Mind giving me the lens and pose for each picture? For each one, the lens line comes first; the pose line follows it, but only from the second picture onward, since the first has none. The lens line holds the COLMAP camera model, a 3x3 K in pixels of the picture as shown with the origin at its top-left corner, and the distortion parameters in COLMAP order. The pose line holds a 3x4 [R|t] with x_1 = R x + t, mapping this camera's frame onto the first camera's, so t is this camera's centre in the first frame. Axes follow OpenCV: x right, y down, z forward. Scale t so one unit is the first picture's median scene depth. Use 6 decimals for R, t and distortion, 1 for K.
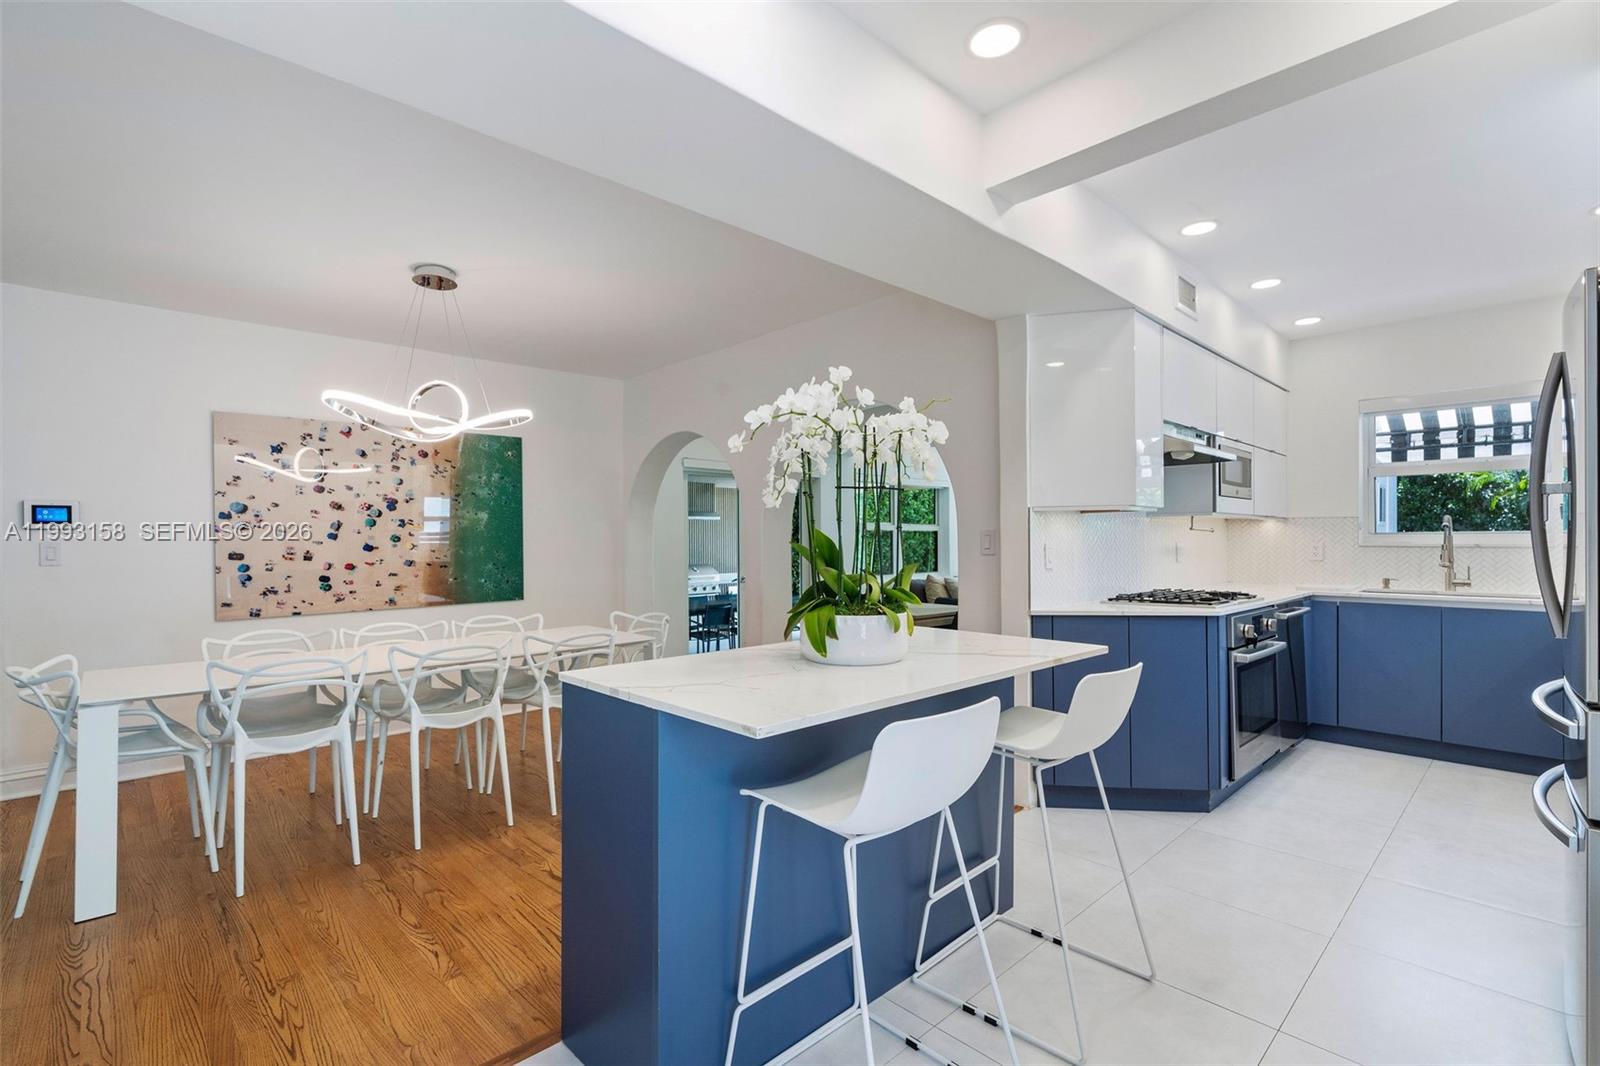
lens RADIAL K [[728.8, 0, 795.6], [0, 728.8, 540.6], [0, 0, 1]] dist [-0.006747, -0.000374]
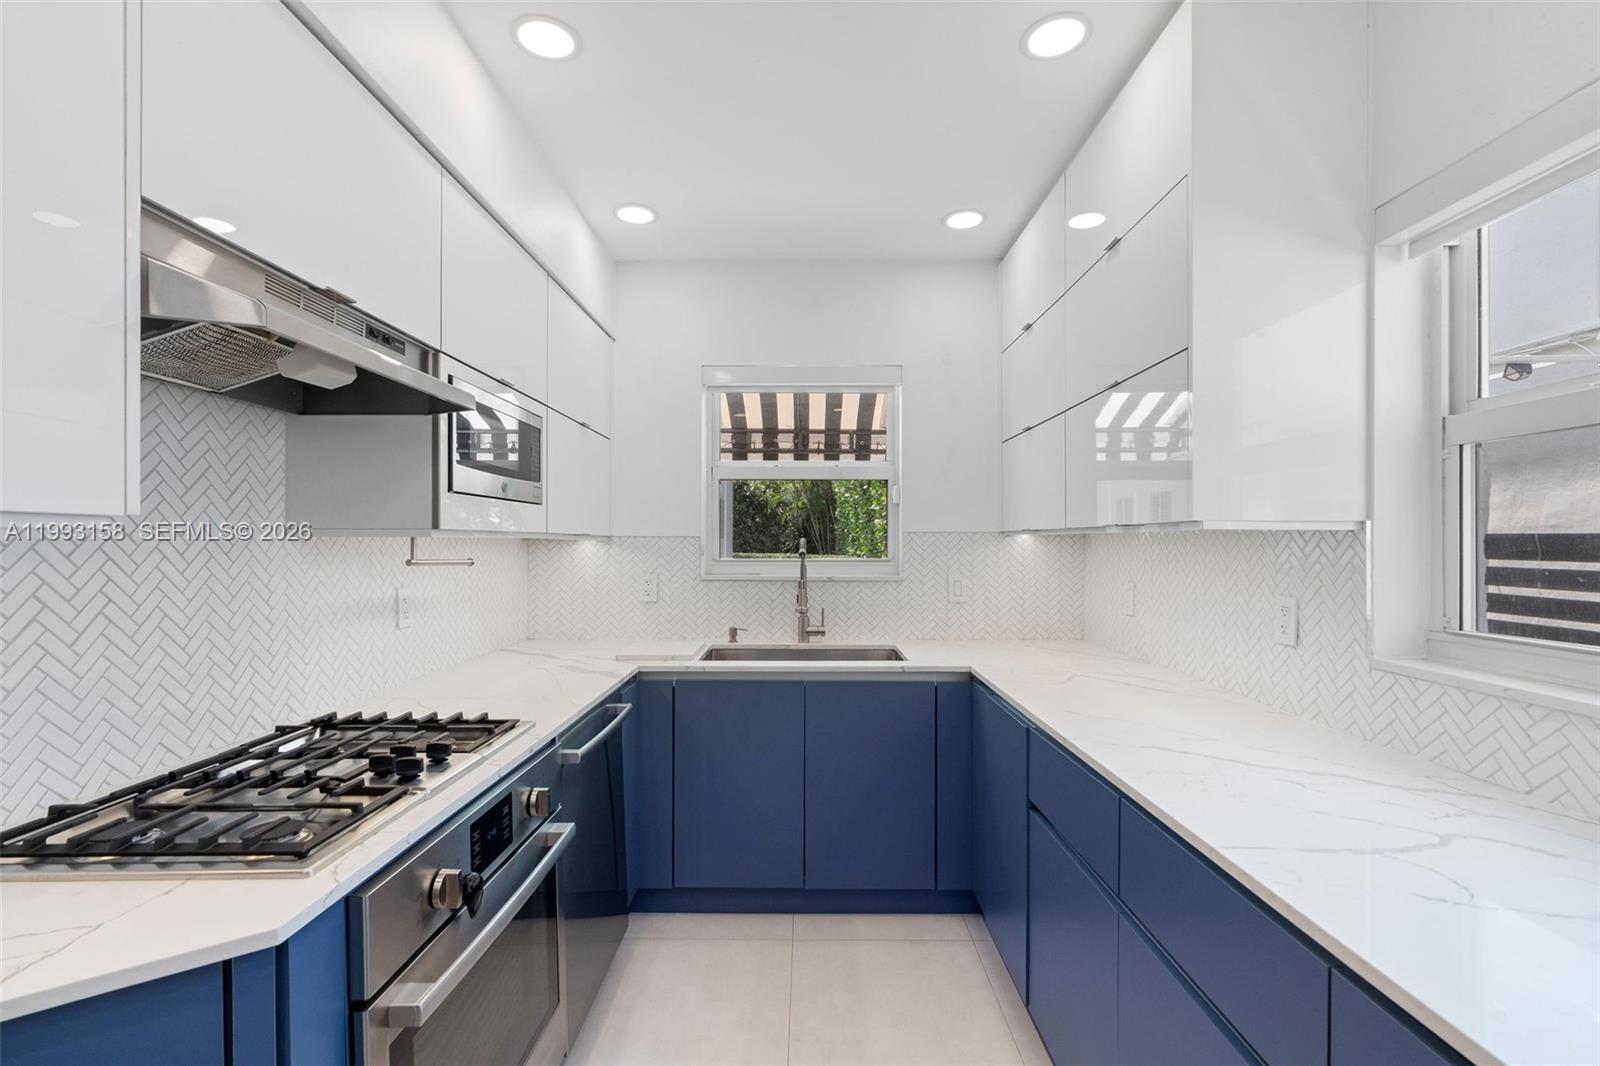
lens RADIAL K [[728.8, 0, 795.6], [0, 728.8, 540.6], [0, 0, 1]] dist [-0.006747, -0.000374]
pose [[0.699095, 0.005271, 0.715009, 0.350467], [-0.001289, 0.999980, -0.006112, -0.025222], [-0.715028, 0.003351, 0.699088, 0.460096]]
